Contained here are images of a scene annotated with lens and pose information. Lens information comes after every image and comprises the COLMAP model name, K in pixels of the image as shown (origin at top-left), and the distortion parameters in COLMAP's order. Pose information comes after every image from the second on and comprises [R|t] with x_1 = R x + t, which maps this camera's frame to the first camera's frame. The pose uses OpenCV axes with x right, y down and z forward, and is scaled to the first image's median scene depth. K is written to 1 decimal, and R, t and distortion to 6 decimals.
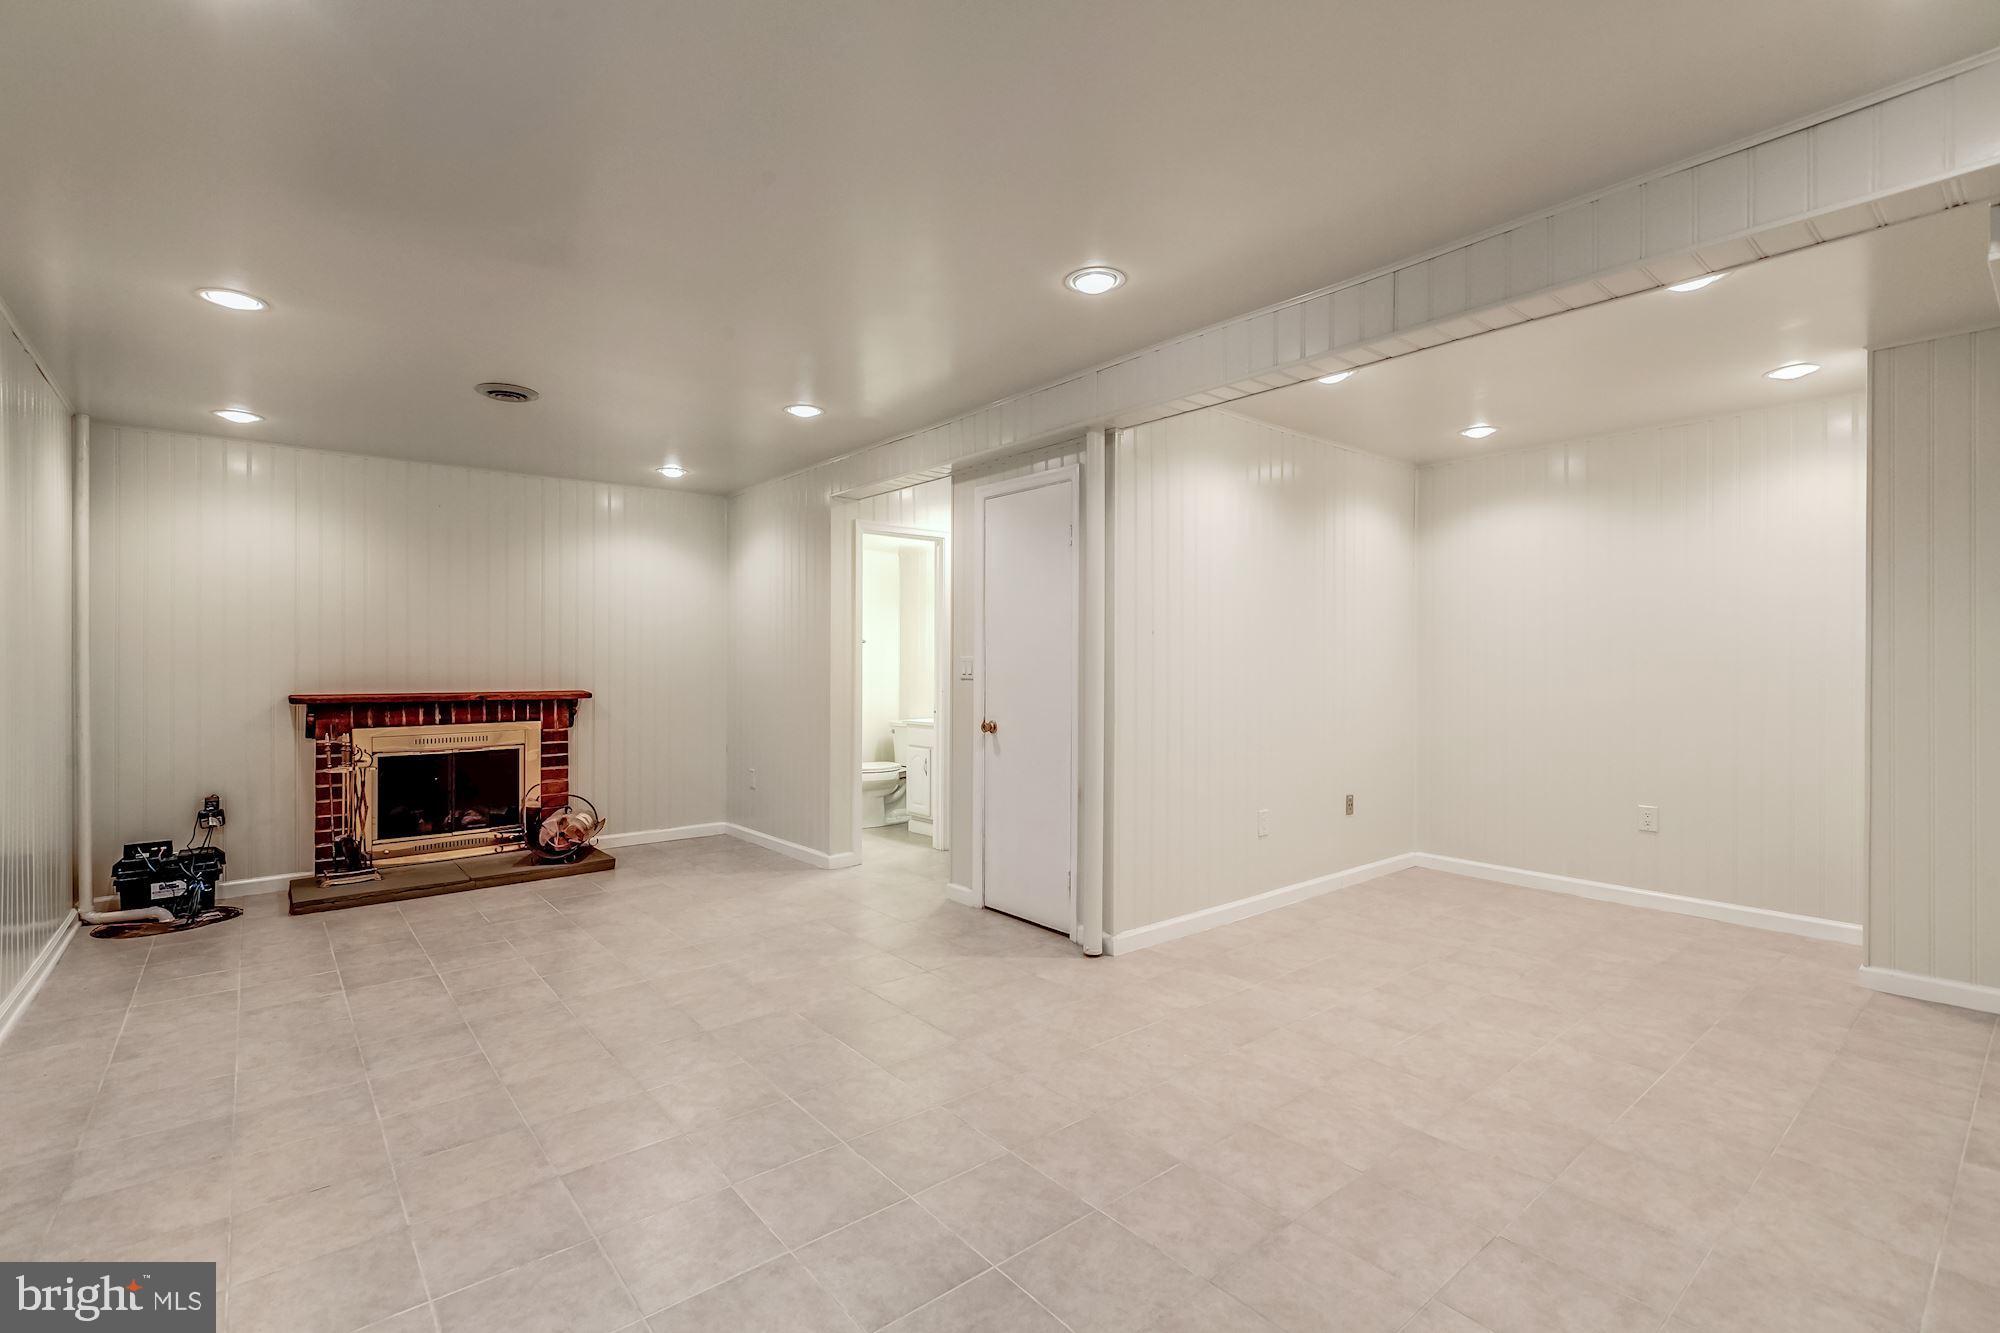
lens RADIAL K [[888.4, 0, 988.7], [0, 888.4, 659.9], [0, 0, 1]] dist [0.000011, 0.001900]
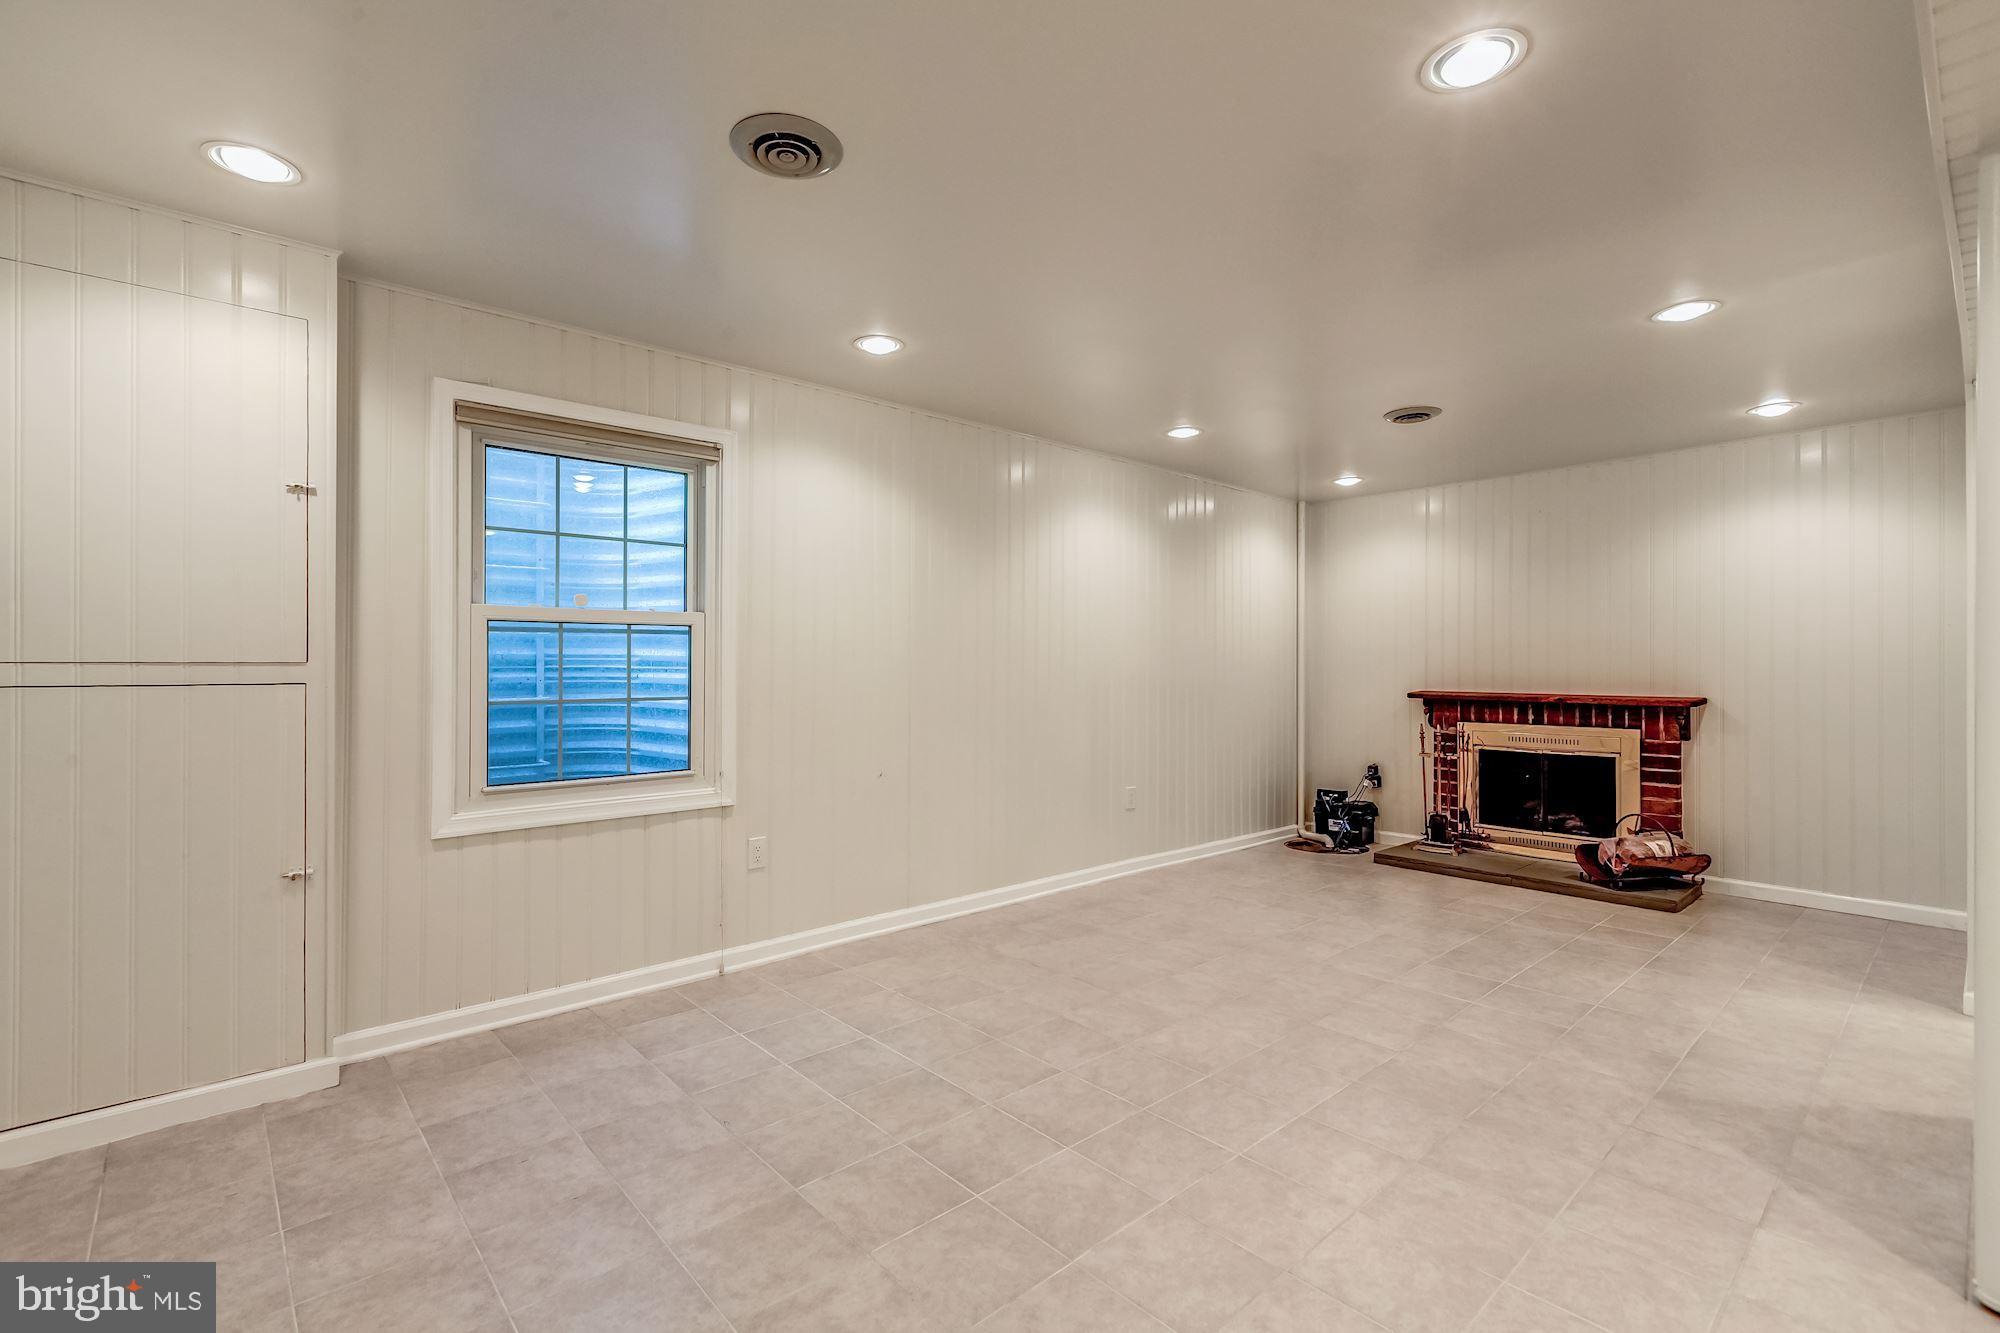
lens RADIAL K [[888.4, 0, 989.5], [0, 888.4, 668.0], [0, 0, 1]] dist [0.000011, 0.001900]
pose [[0.042666, 0.004720, -0.999078, 0.400959], [0.003194, 0.999983, 0.004861, 0.000192], [0.999084, -0.003399, 0.042651, 0.339966]]
